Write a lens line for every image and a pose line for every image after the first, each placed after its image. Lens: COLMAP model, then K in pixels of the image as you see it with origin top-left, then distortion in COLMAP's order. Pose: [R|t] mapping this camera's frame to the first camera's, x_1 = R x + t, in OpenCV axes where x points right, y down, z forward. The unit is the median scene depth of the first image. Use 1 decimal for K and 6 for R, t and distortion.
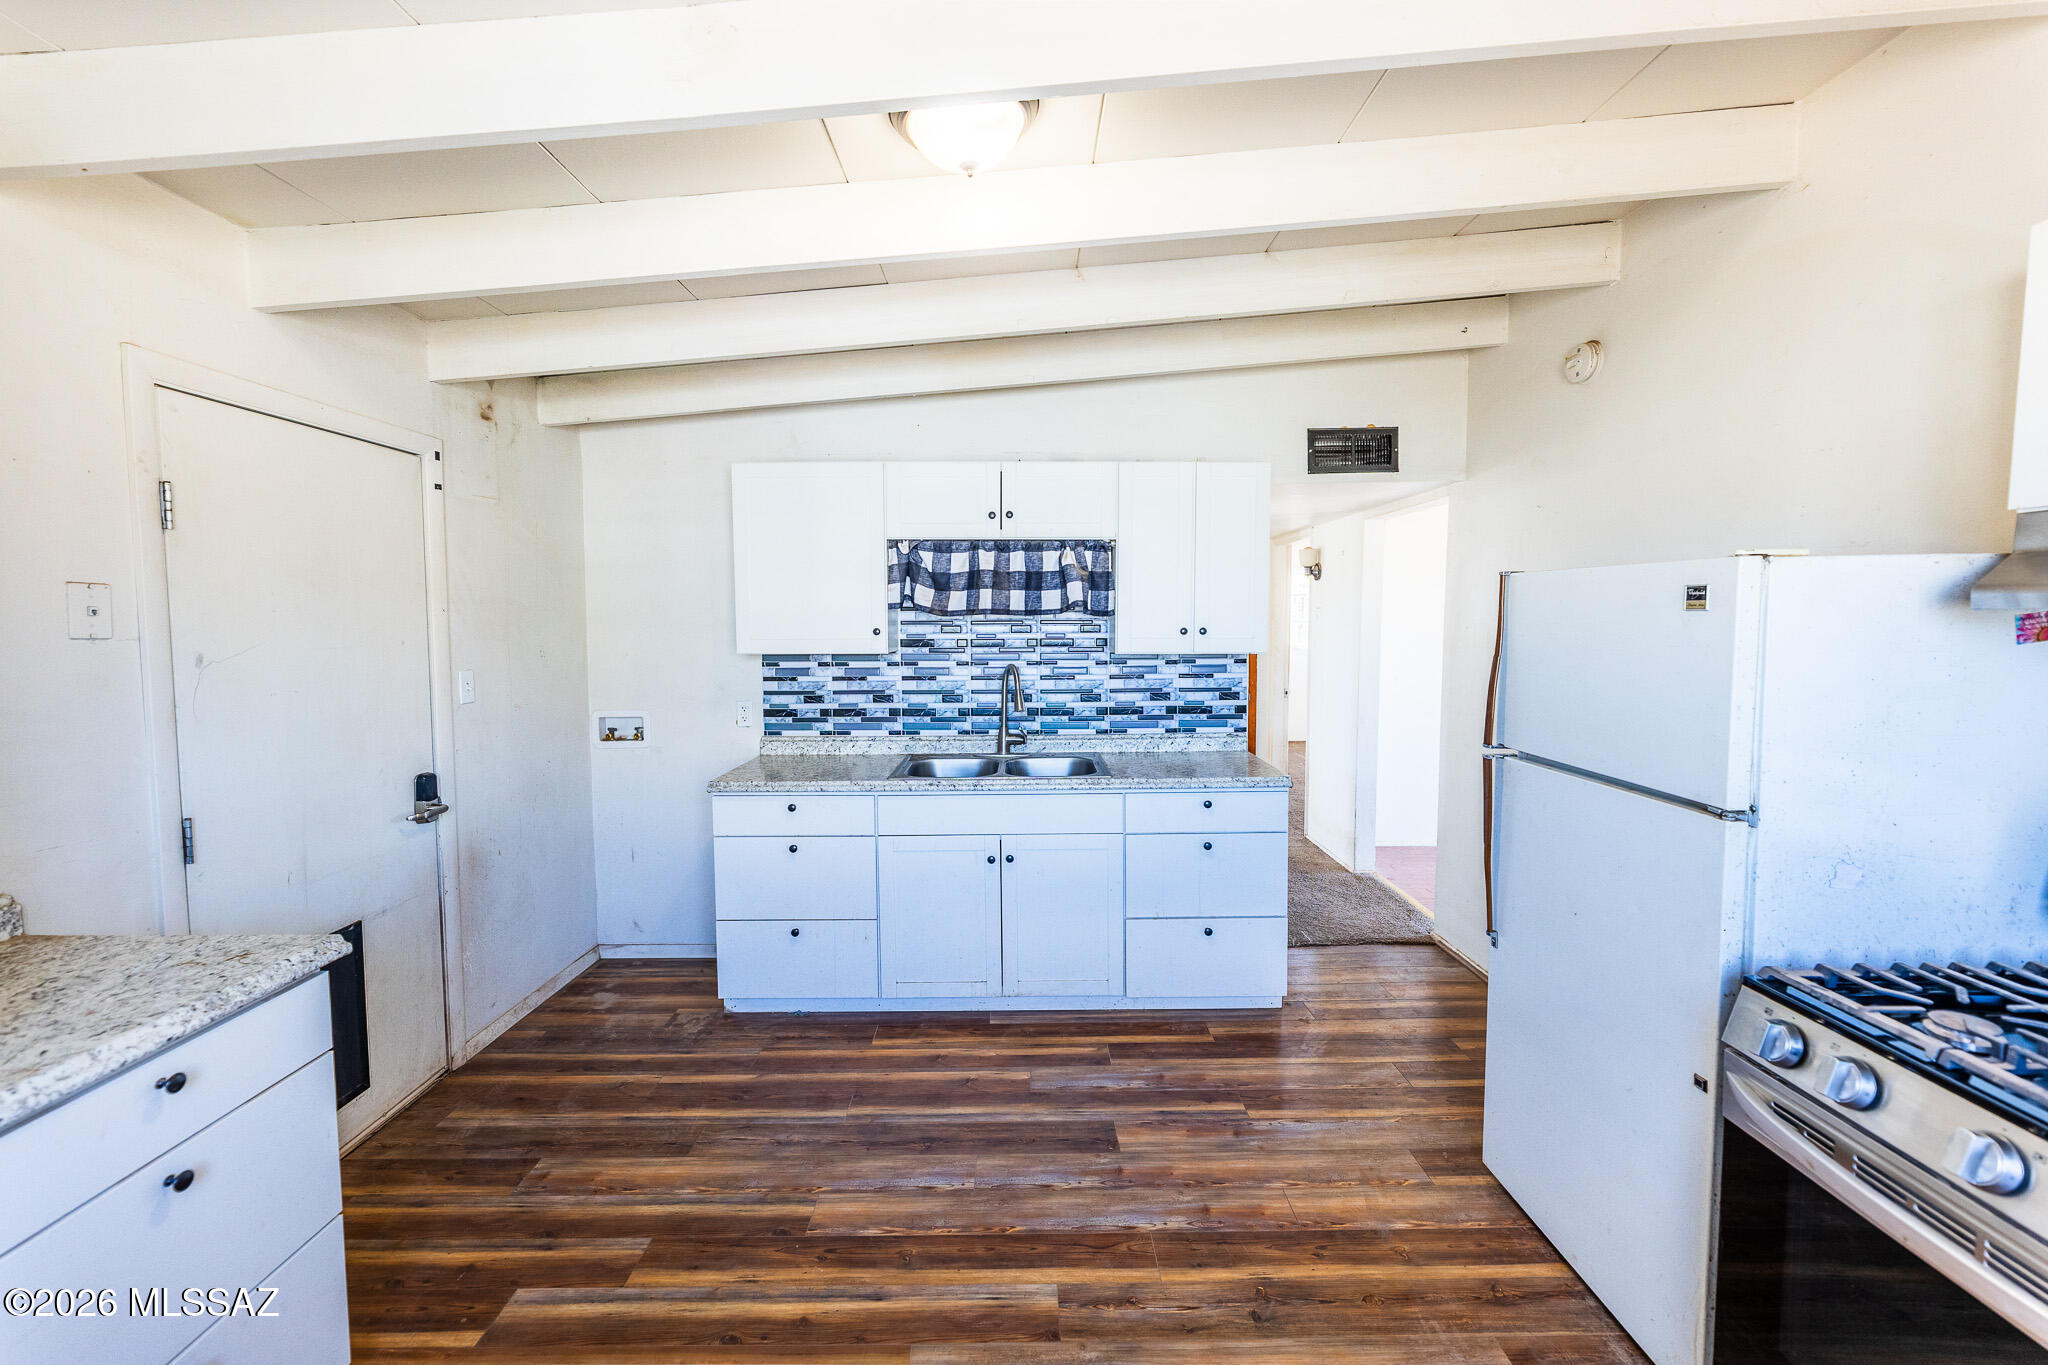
lens RADIAL K [[819.4, 0, 1020.5], [0, 819.4, 667.0], [0, 0, 1]] dist [-0.002642, -0.000652]
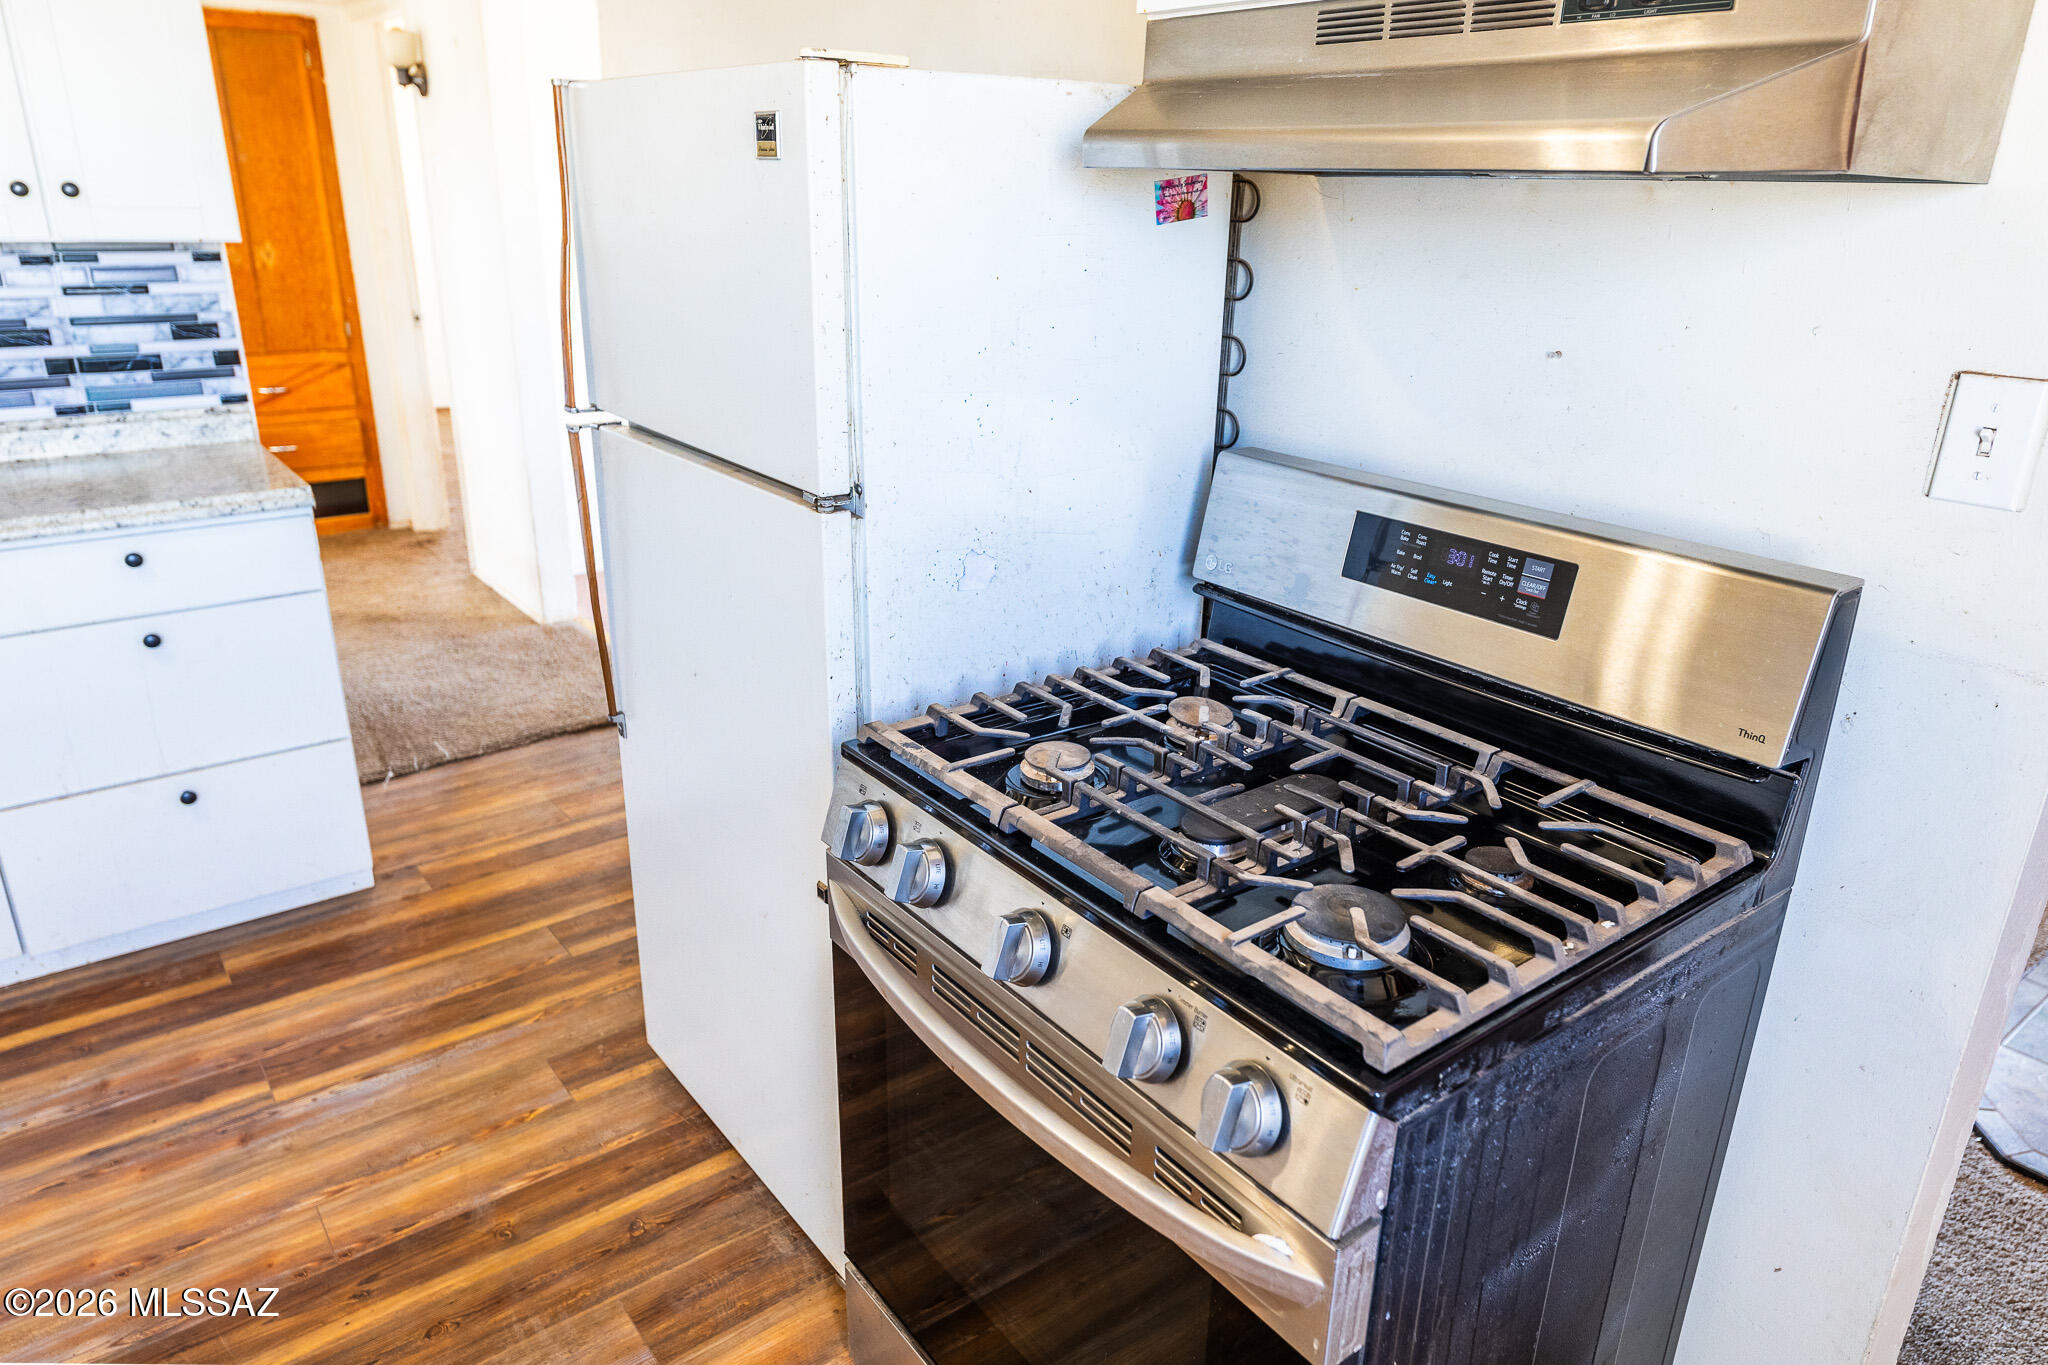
lens RADIAL K [[1354.8, 0, 1014.2], [0, 1354.8, 678.2], [0, 0, 1]] dist [-0.009517, 0.017256]
pose [[0.790721, -0.187399, 0.582787, 0.168186], [0.010478, 0.955996, 0.293191, 0.001600], [-0.612086, -0.225726, 0.757890, 0.039533]]
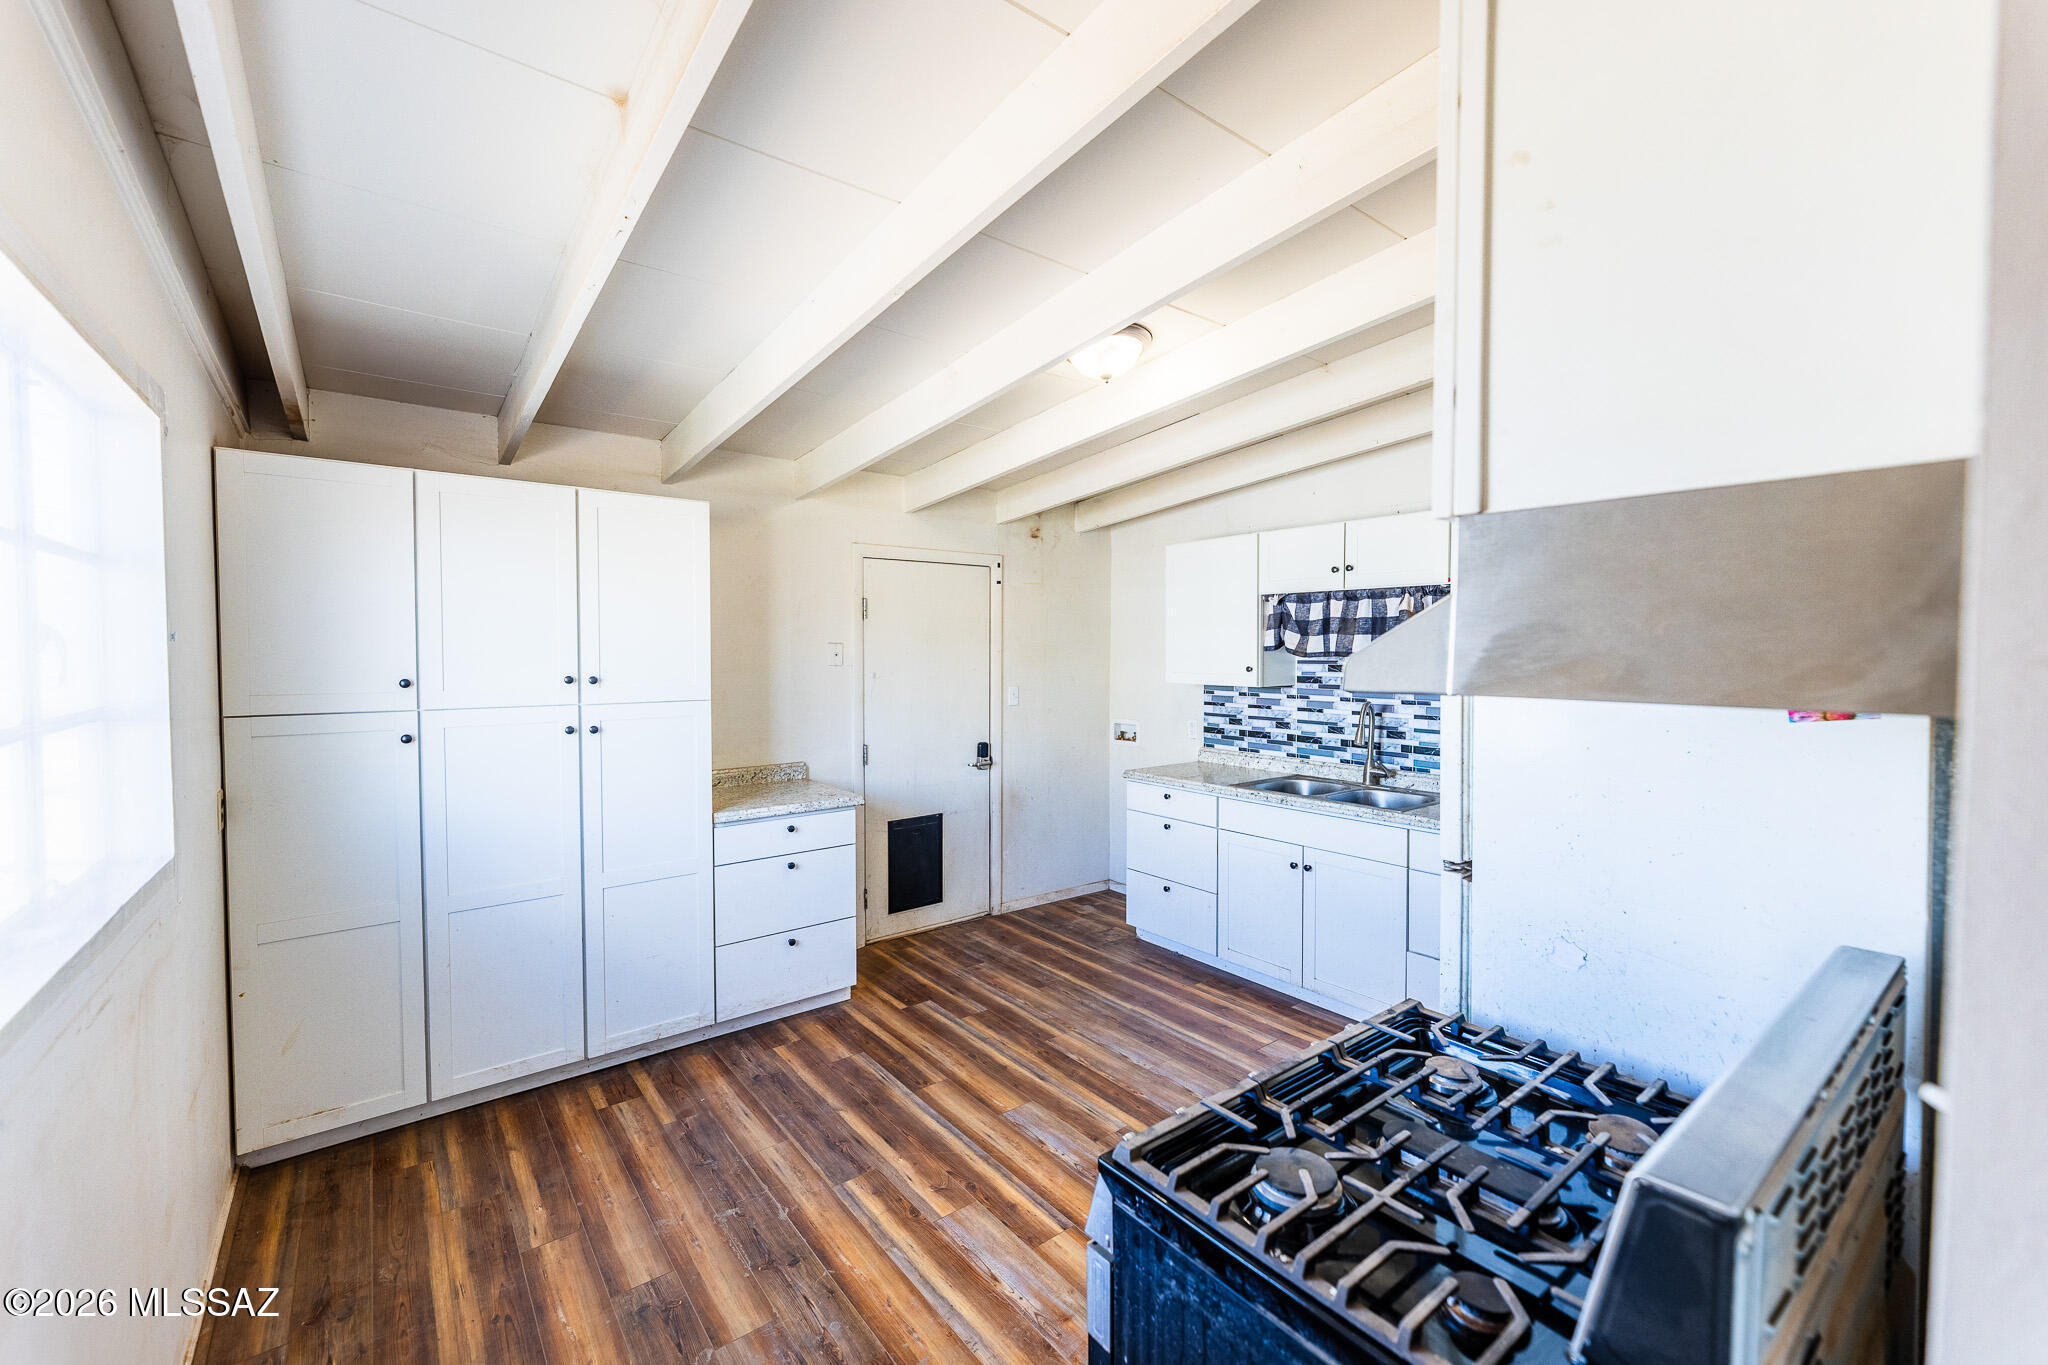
lens RADIAL K [[819.4, 0, 1016.0], [0, 819.4, 670.9], [0, 0, 1]] dist [-0.002642, -0.000652]
pose [[0.608974, 0.024686, -0.792806, 0.694916], [-0.049889, 0.998729, -0.007223, -0.016271], [0.791620, 0.043951, 0.609431, -0.045792]]
